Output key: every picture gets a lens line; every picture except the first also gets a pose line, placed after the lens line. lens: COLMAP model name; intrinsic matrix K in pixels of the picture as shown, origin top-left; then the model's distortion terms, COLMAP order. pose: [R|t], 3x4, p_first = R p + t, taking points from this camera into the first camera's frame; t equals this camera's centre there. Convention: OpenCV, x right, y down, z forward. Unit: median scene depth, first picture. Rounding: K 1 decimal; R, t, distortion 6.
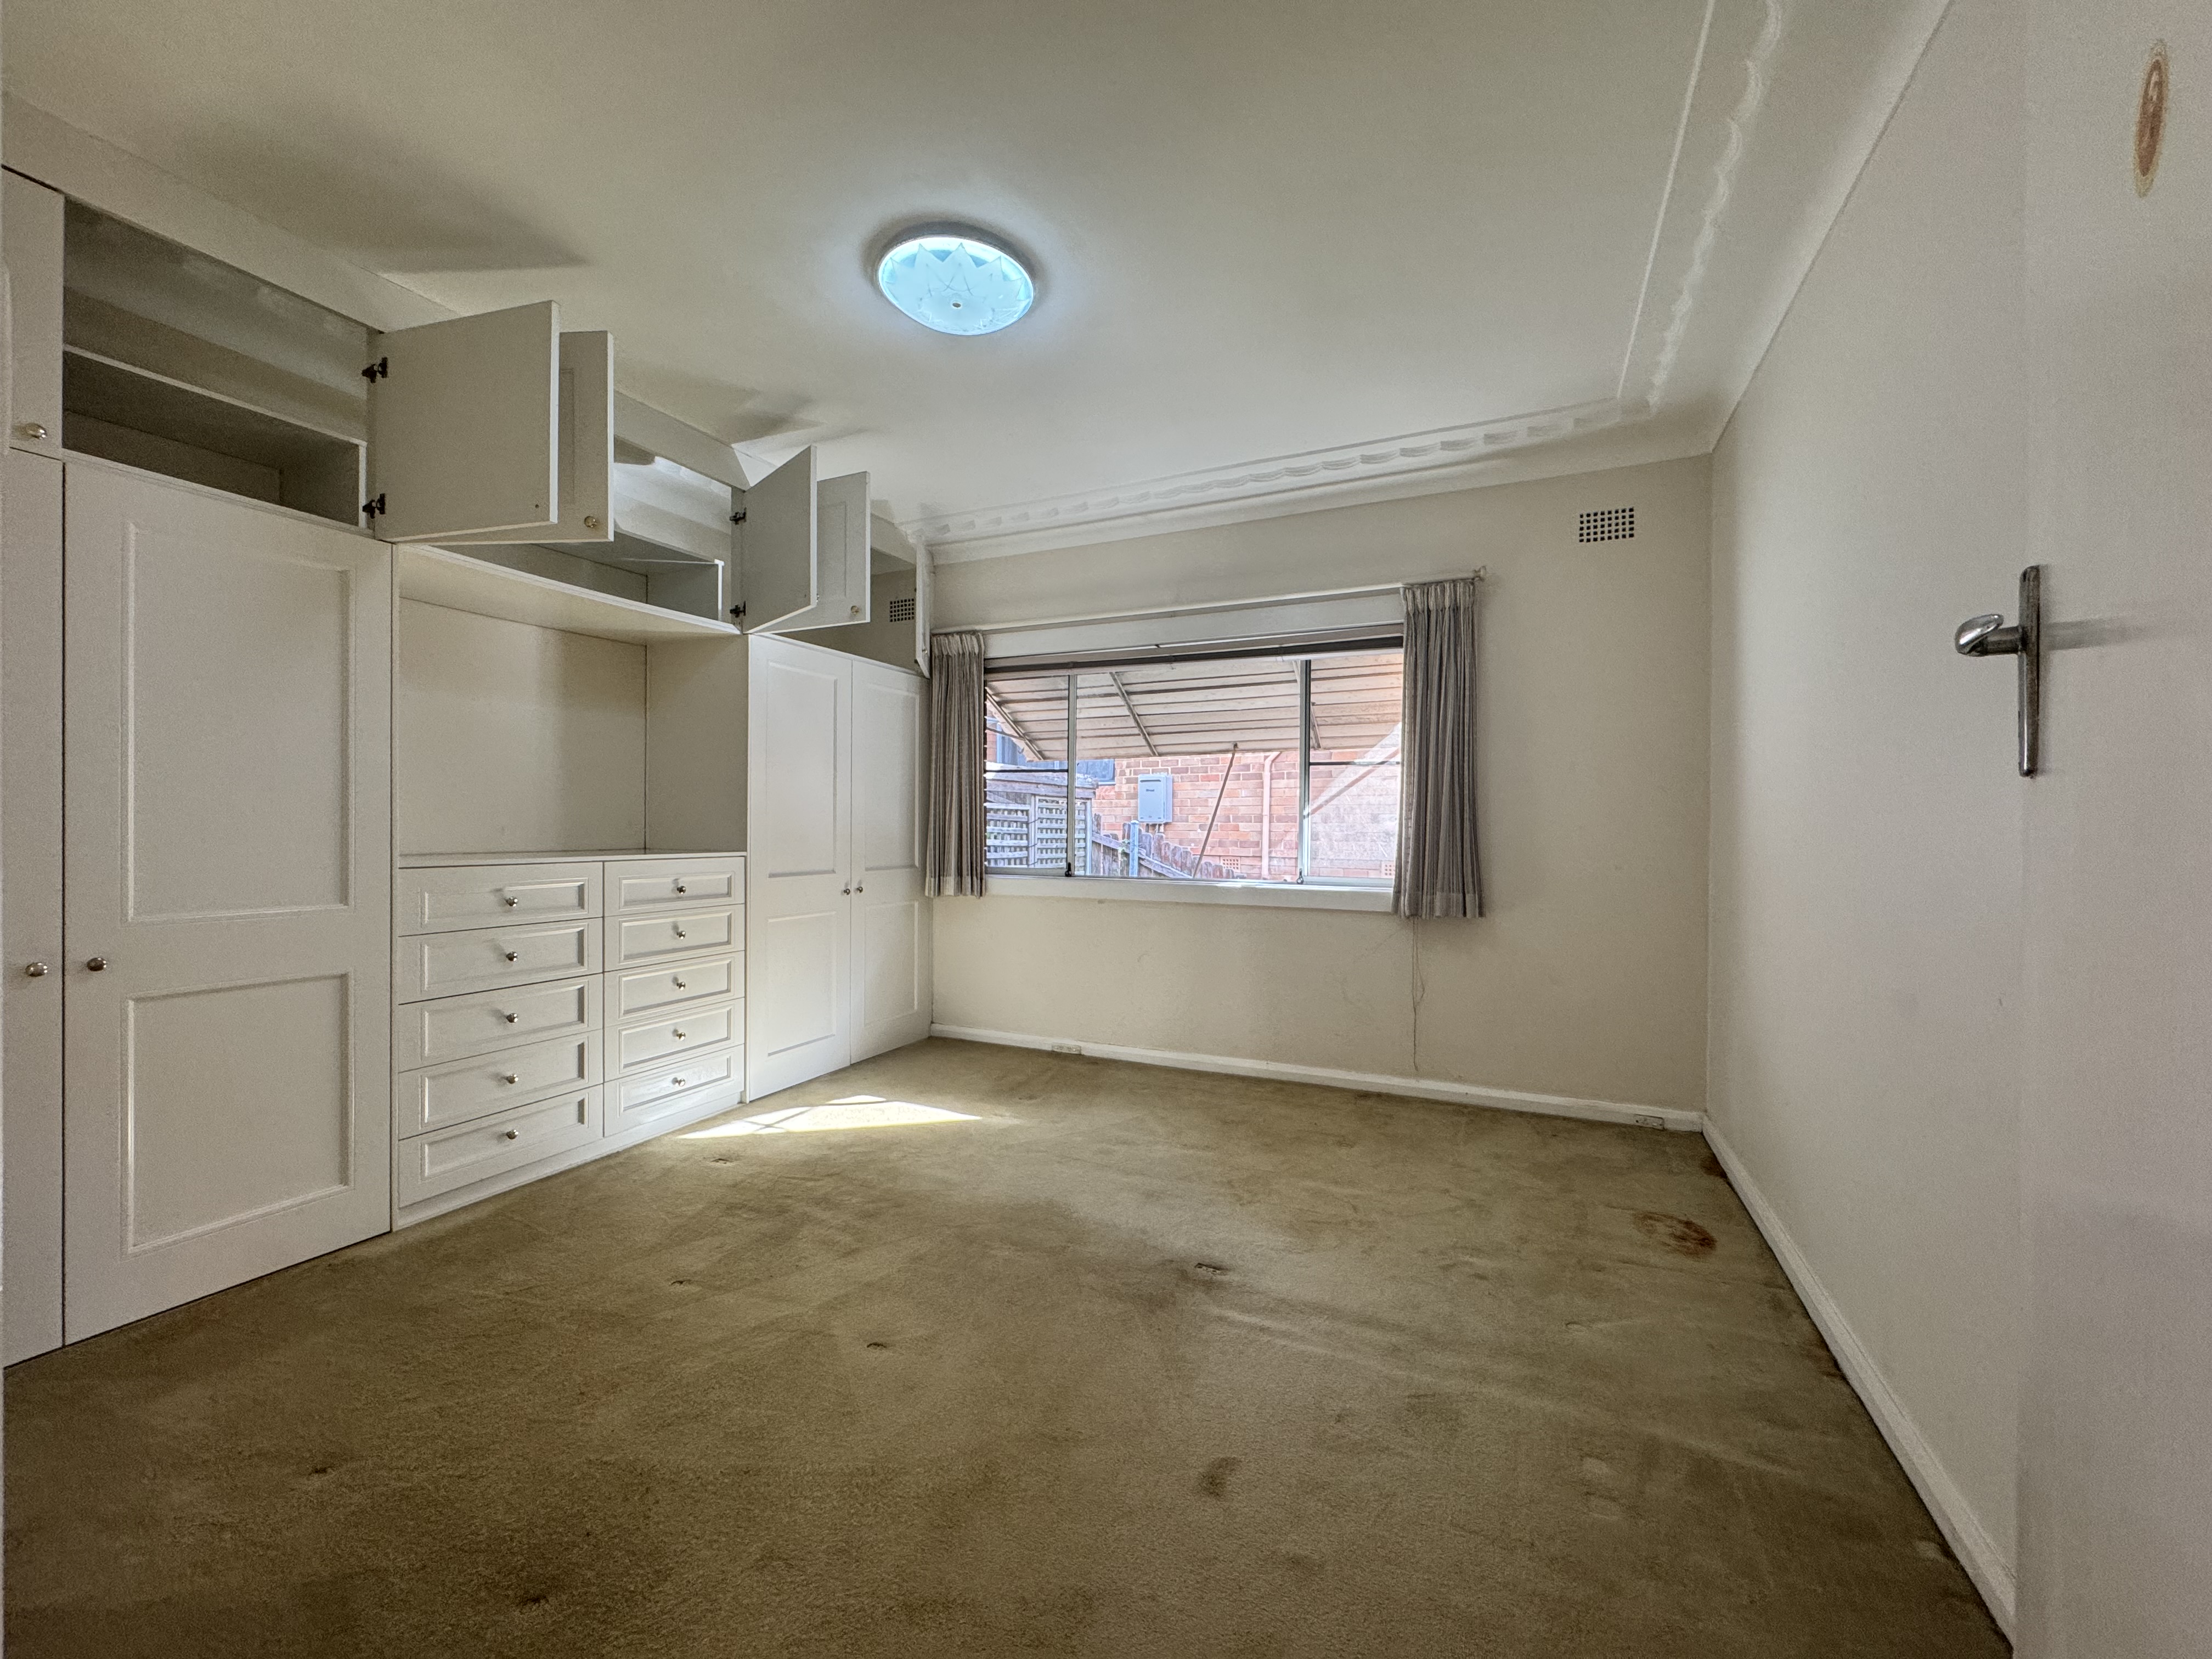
lens RADIAL K [[884.8, 0, 1104.7], [0, 884.8, 831.3], [0, 0, 1]] dist [-0.002300, -0.000055]
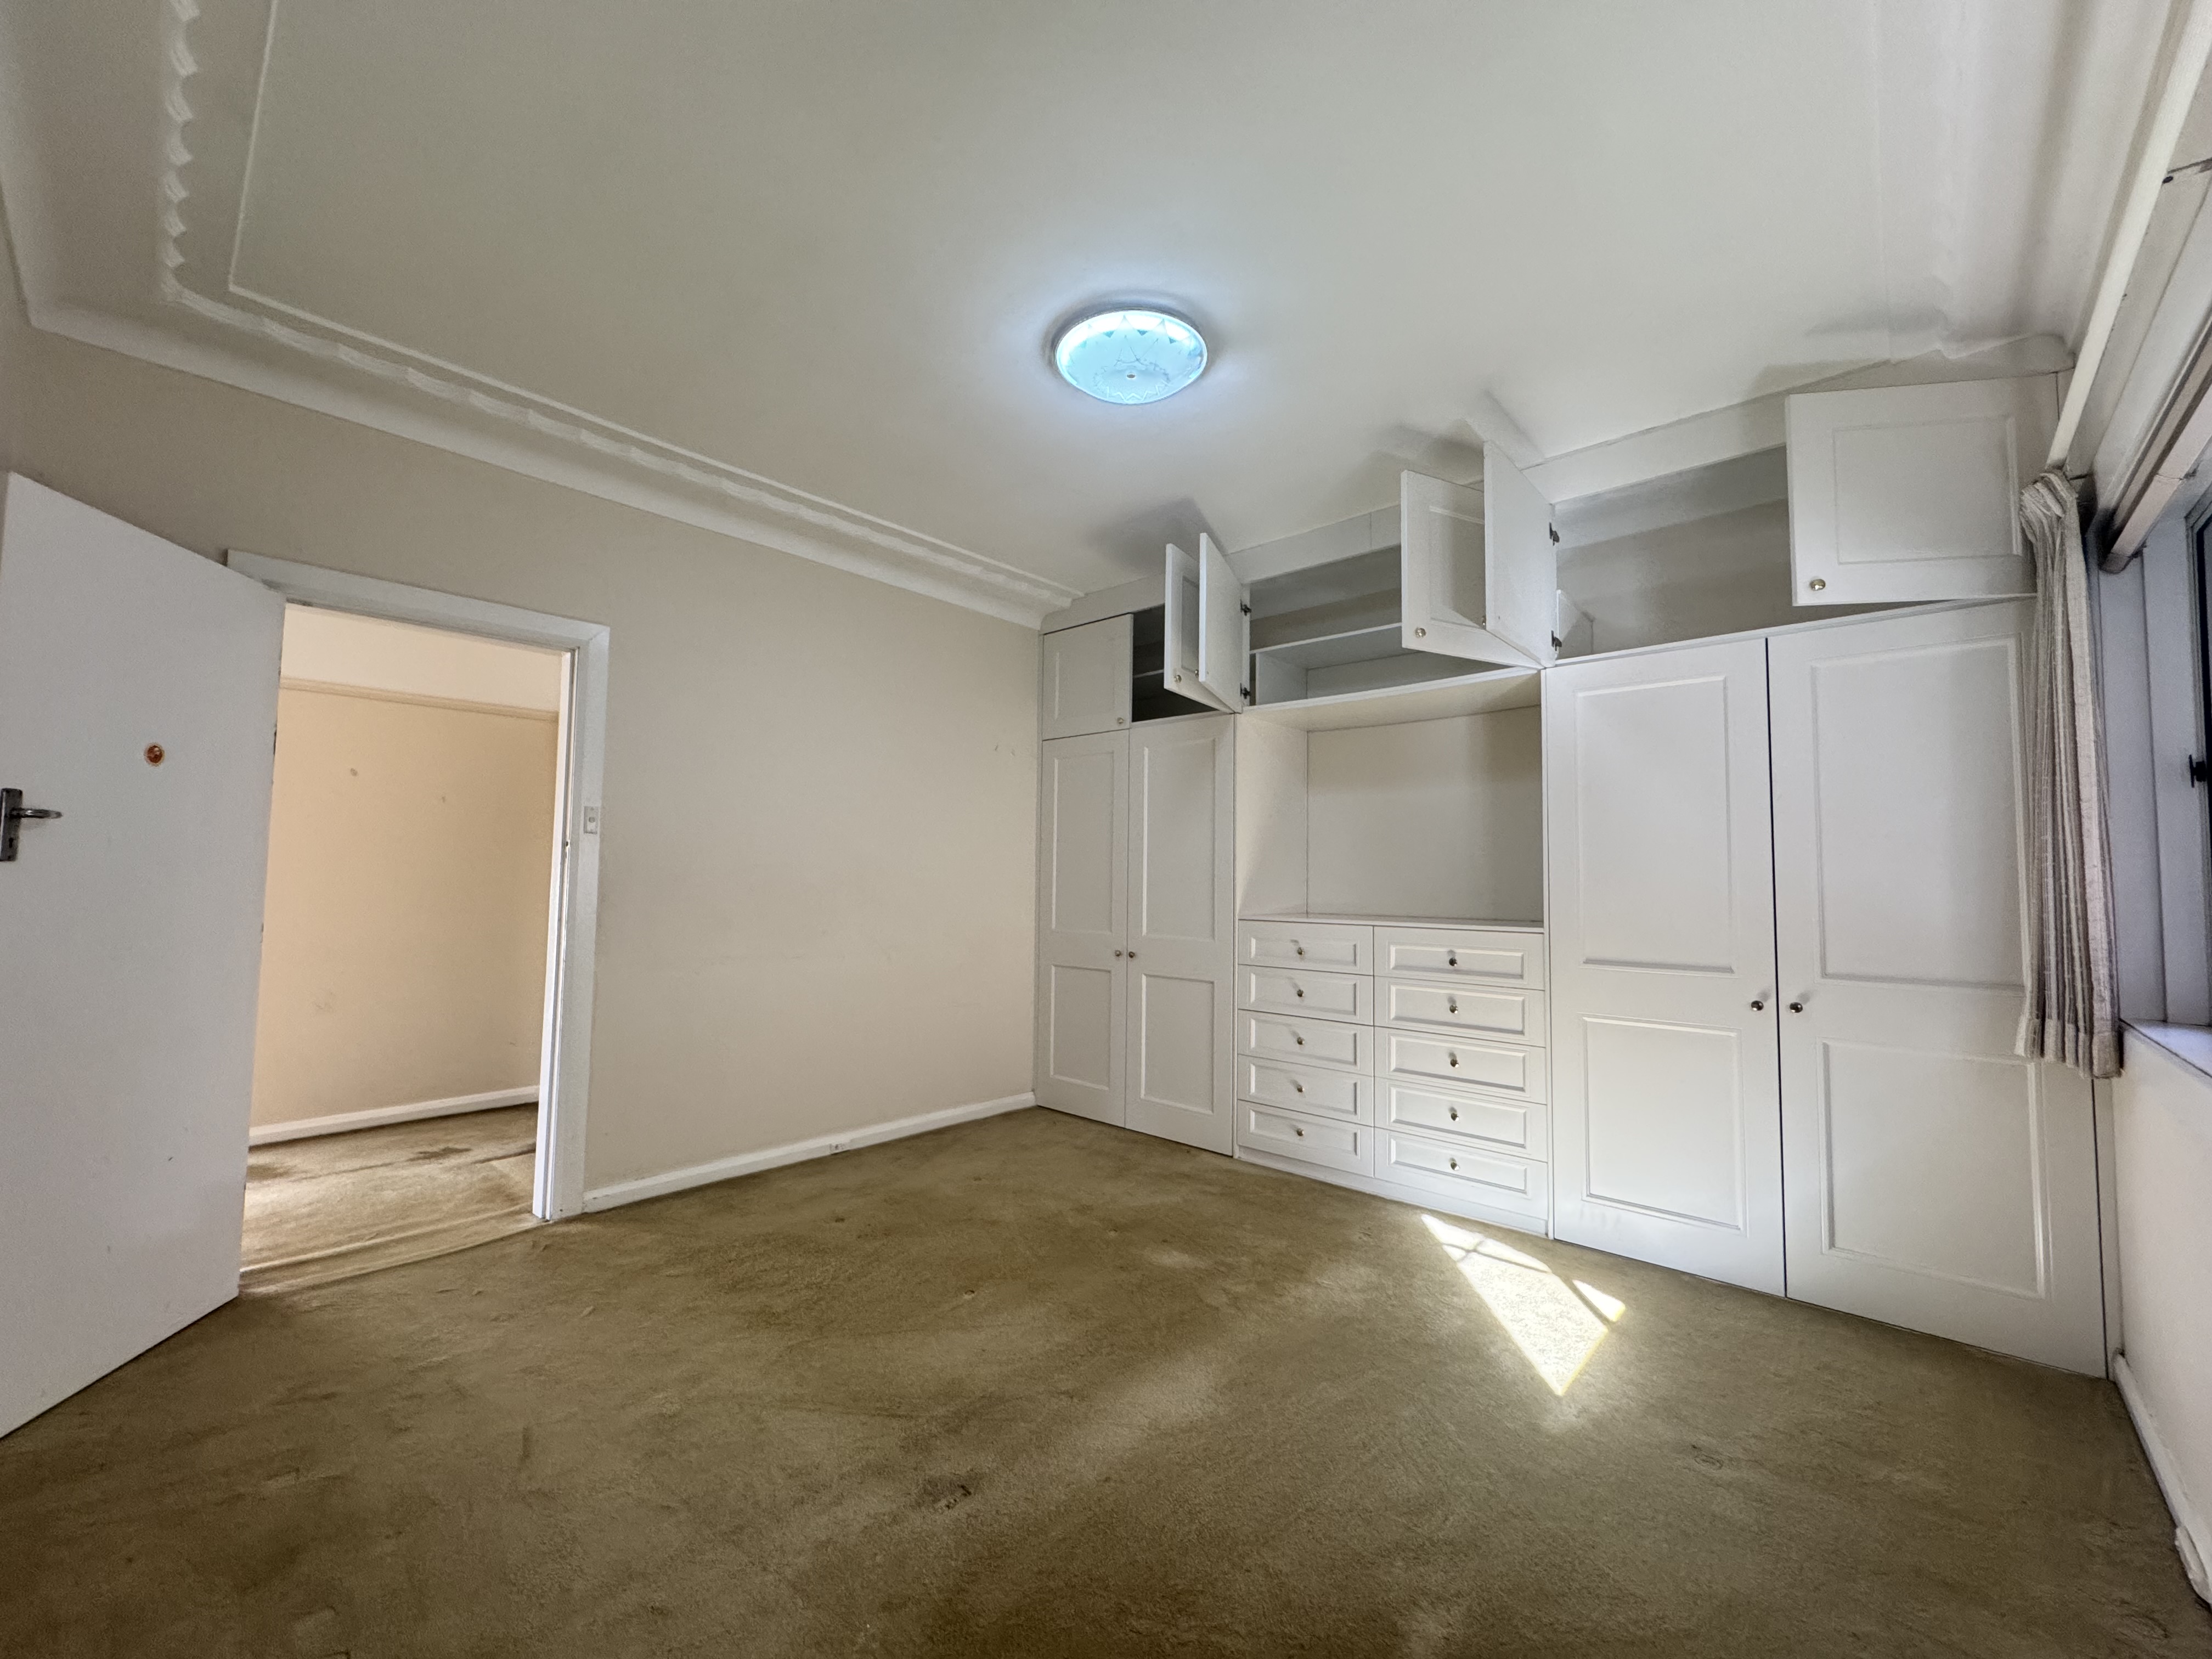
lens RADIAL K [[884.8, 0, 1112.9], [0, 884.8, 826.8], [0, 0, 1]] dist [-0.002300, -0.000055]
pose [[-0.294241, -0.060049, -0.953843, 0.601177], [-0.011050, 0.998171, -0.059431, -0.021208], [0.955667, -0.006947, -0.294366, 1.002570]]
